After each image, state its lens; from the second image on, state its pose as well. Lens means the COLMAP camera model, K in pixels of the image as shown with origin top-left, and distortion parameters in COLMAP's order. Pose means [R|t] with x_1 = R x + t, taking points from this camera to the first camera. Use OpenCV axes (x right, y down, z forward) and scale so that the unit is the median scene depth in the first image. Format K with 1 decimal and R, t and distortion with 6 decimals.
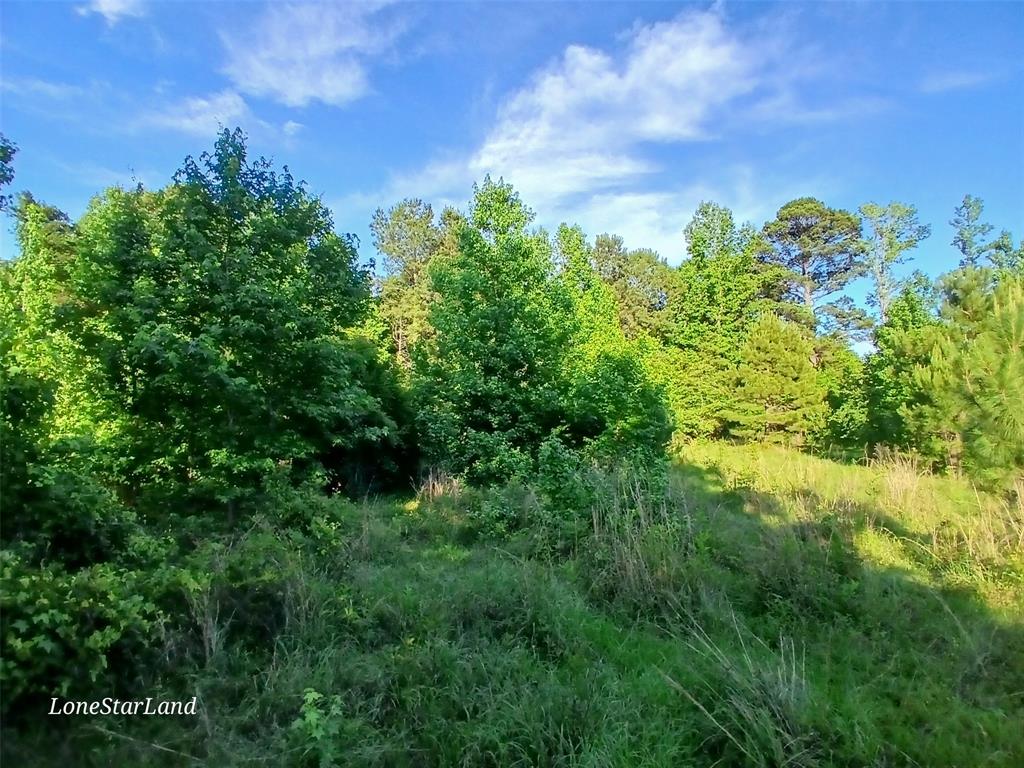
lens RADIAL K [[507.6, 0, 504.5], [0, 507.6, 403.6], [0, 0, 1]] dist [-0.025328, -0.028259]
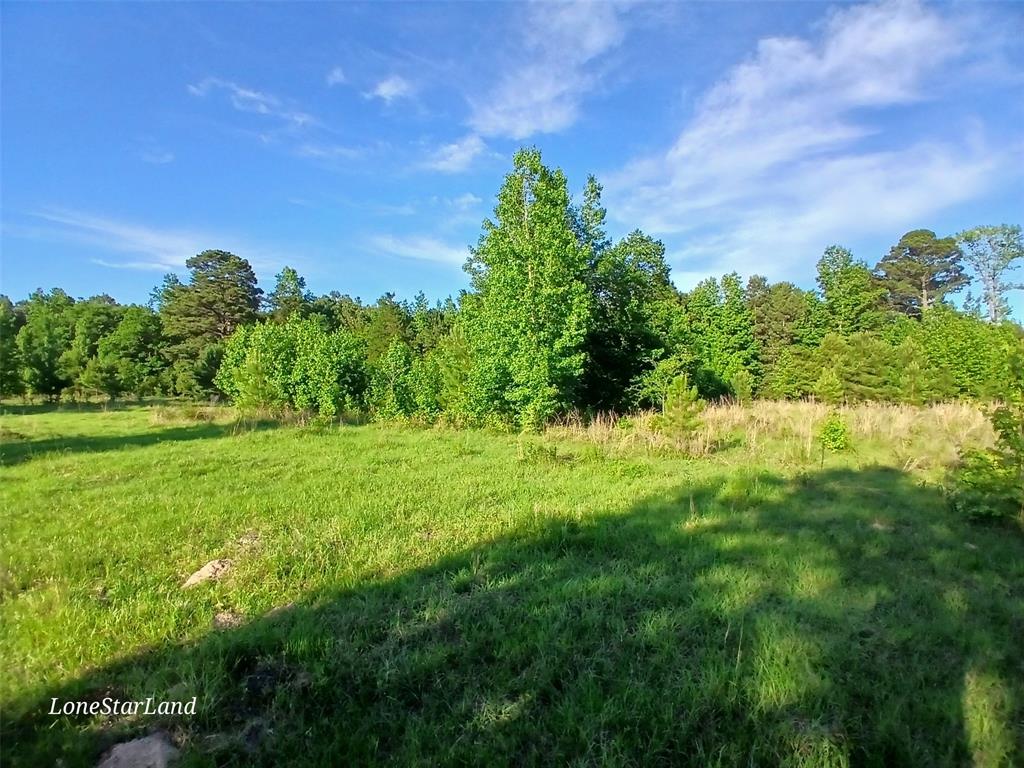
lens RADIAL K [[507.6, 0, 506.5], [0, 507.6, 390.9], [0, 0, 1]] dist [-0.025328, -0.028259]
pose [[0.927717, 0.005863, -0.373239, 0.067453], [0.001955, 0.999787, 0.020563, -0.004544], [0.373280, -0.019807, 0.927507, -0.796321]]
